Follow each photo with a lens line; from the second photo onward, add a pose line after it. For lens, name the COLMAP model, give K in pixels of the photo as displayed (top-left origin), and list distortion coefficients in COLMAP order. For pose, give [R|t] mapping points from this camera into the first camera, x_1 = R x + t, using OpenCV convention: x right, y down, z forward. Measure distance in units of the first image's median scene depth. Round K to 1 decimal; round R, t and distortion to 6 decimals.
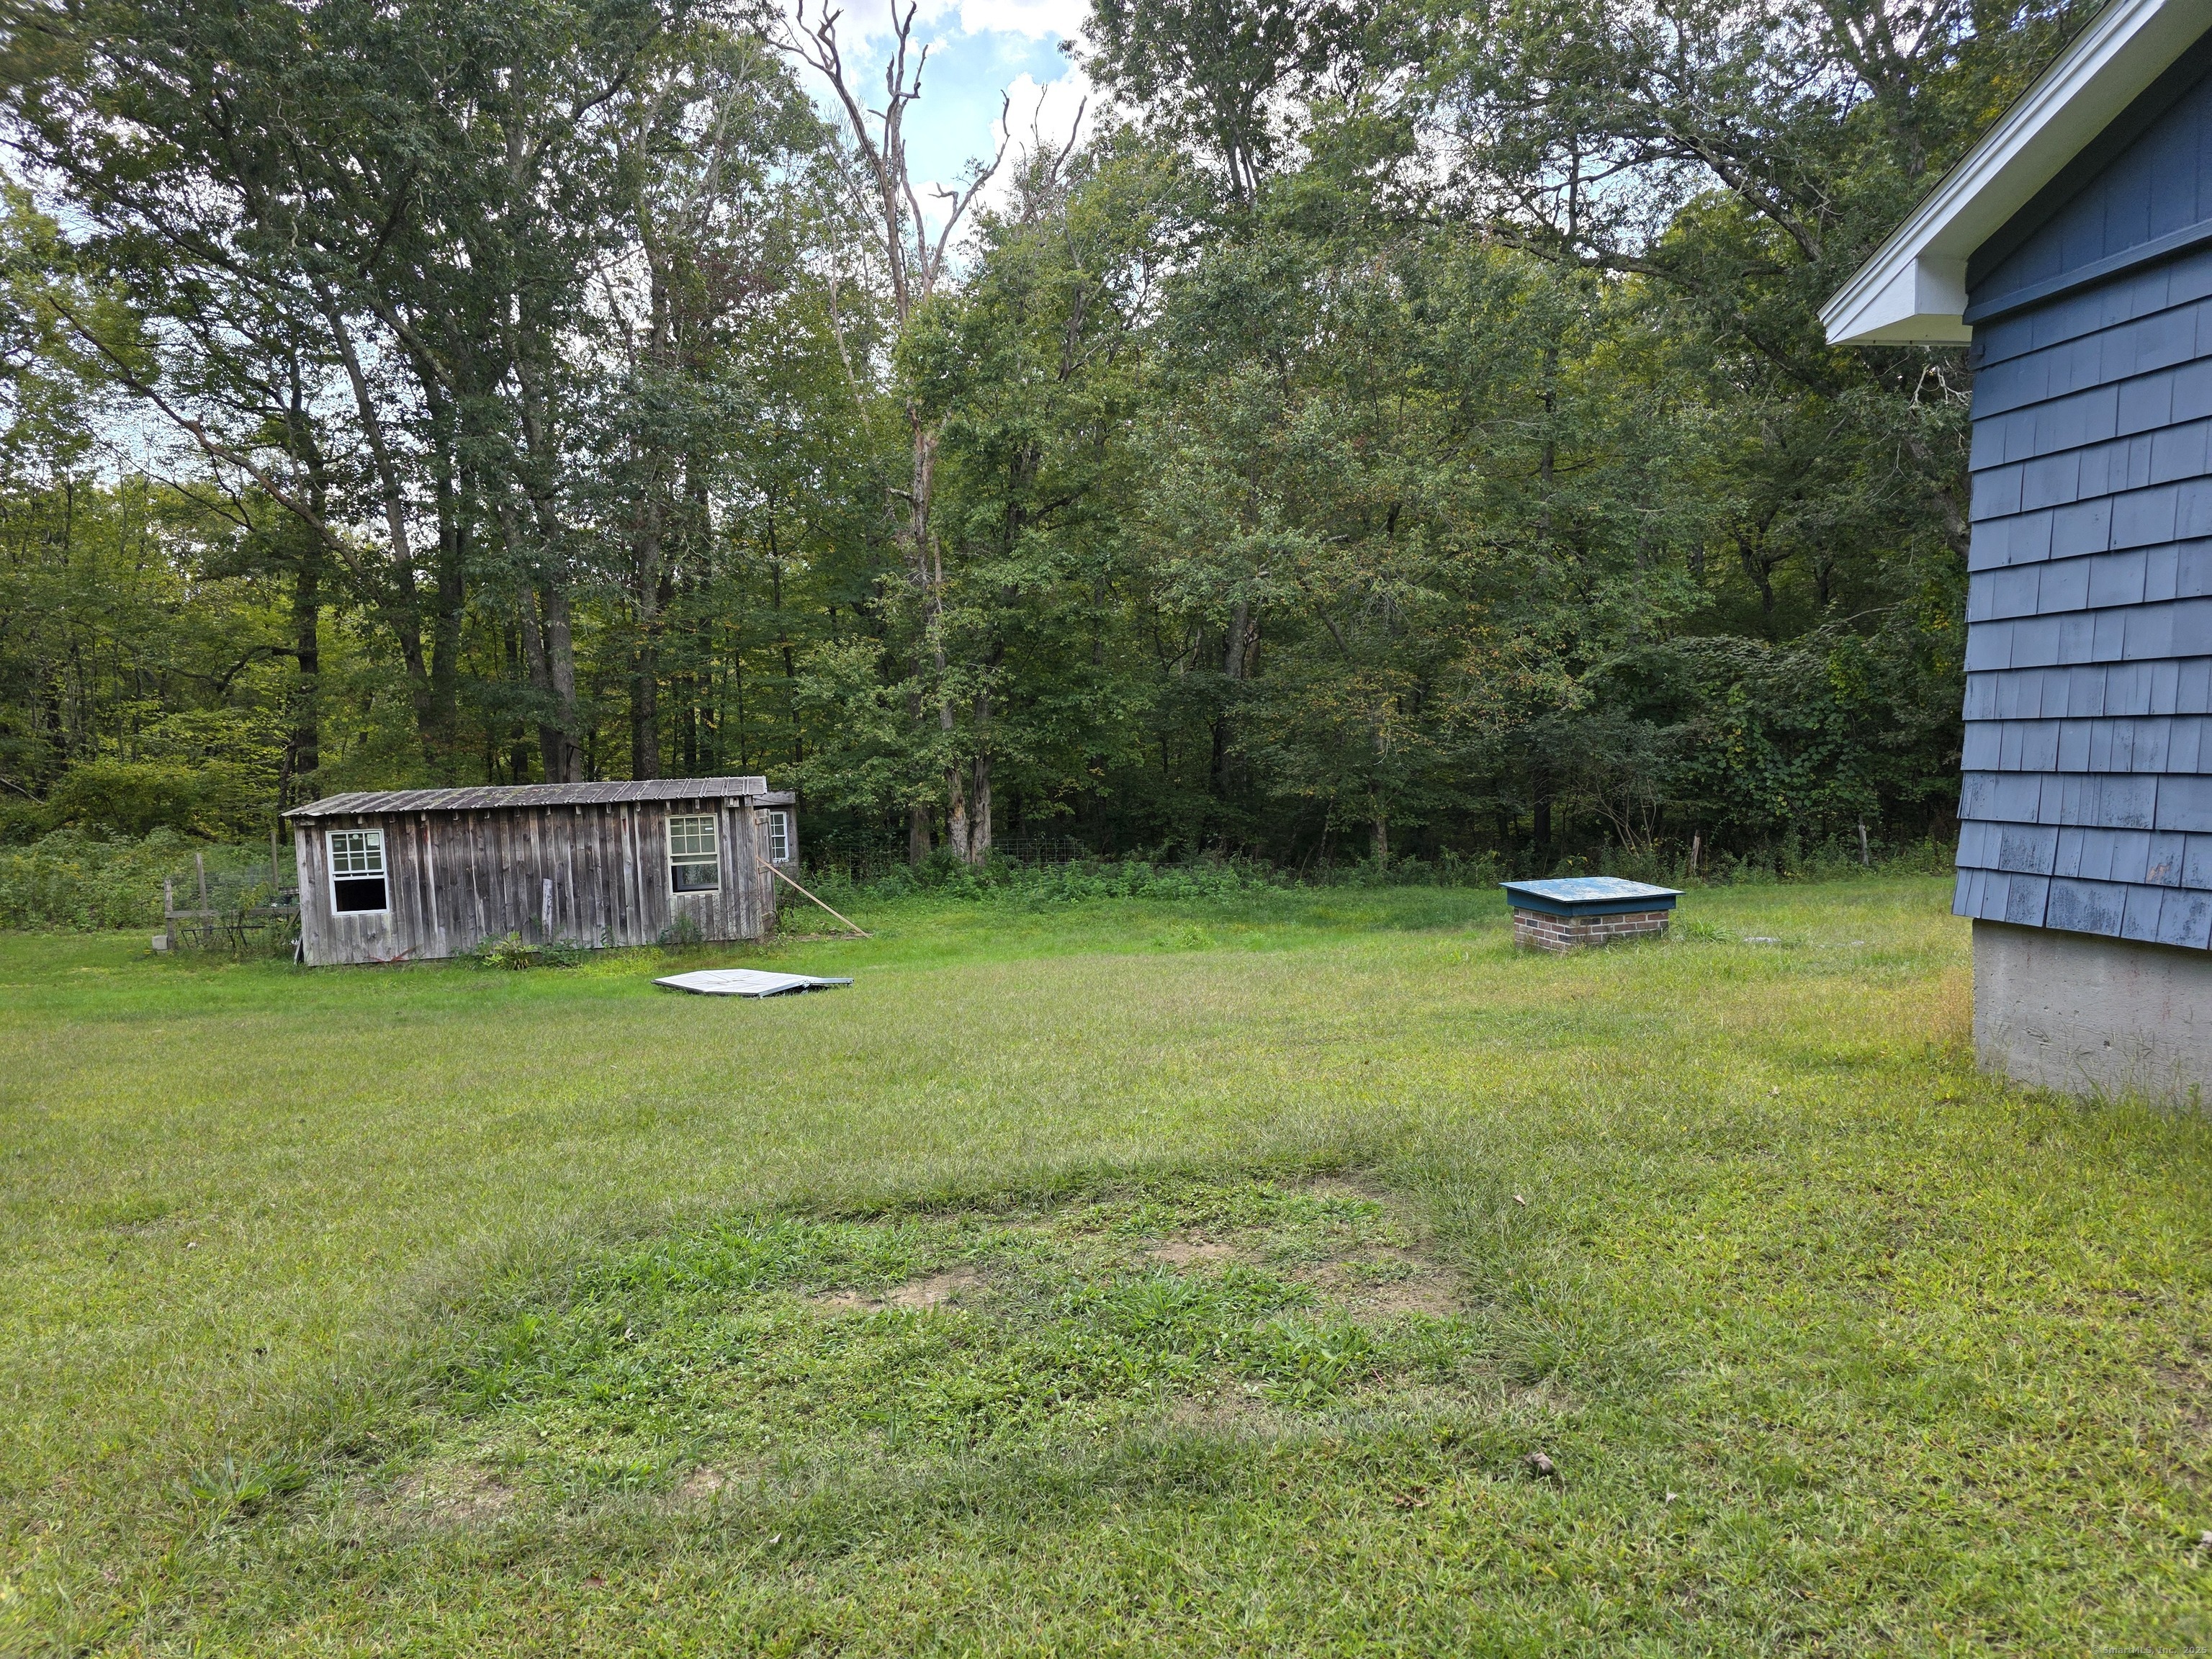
lens RADIAL K [[1544.5, 0, 1106.0], [0, 1544.5, 829.5], [0, 0, 1]] dist [0.055271, -0.058545]
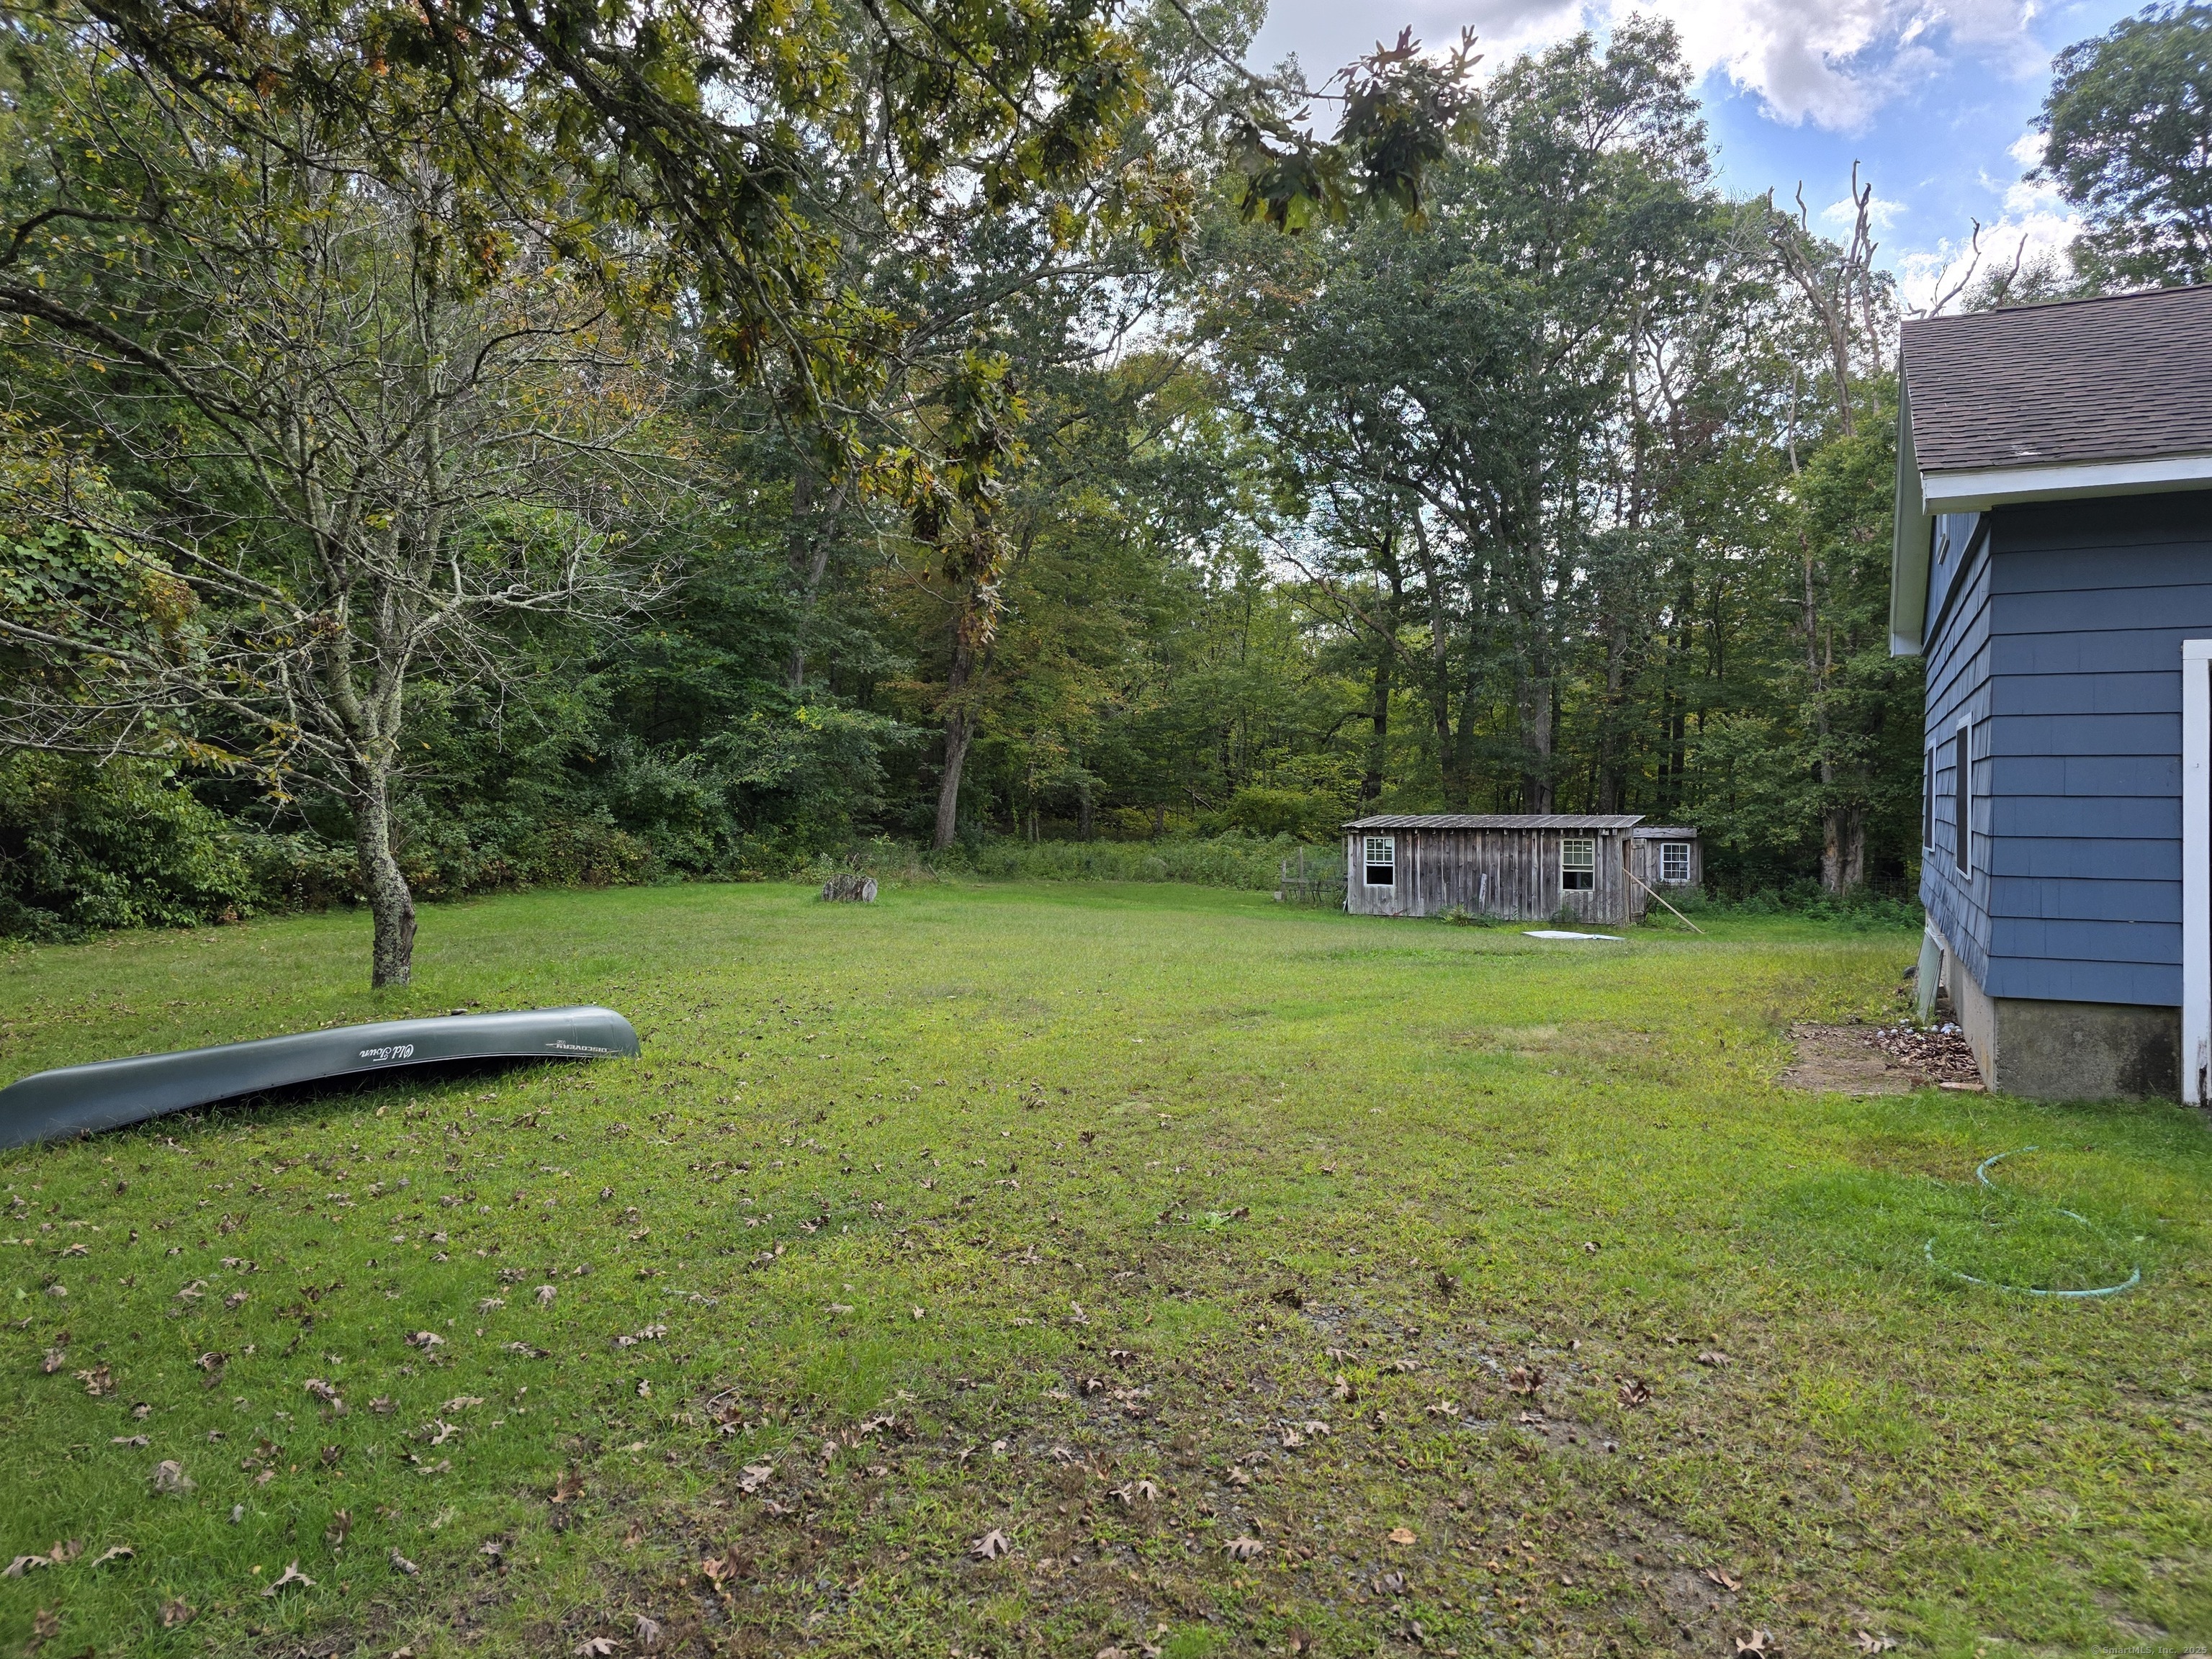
lens RADIAL K [[1493.6, 0, 1095.7], [0, 1493.6, 923.5], [0, 0, 1]] dist [0.060143, -0.055297]
pose [[0.783458, 0.089300, -0.614995, 0.283385], [-0.062905, 0.995935, 0.064477, 0.008191], [0.618253, -0.011829, 0.785890, -0.469098]]
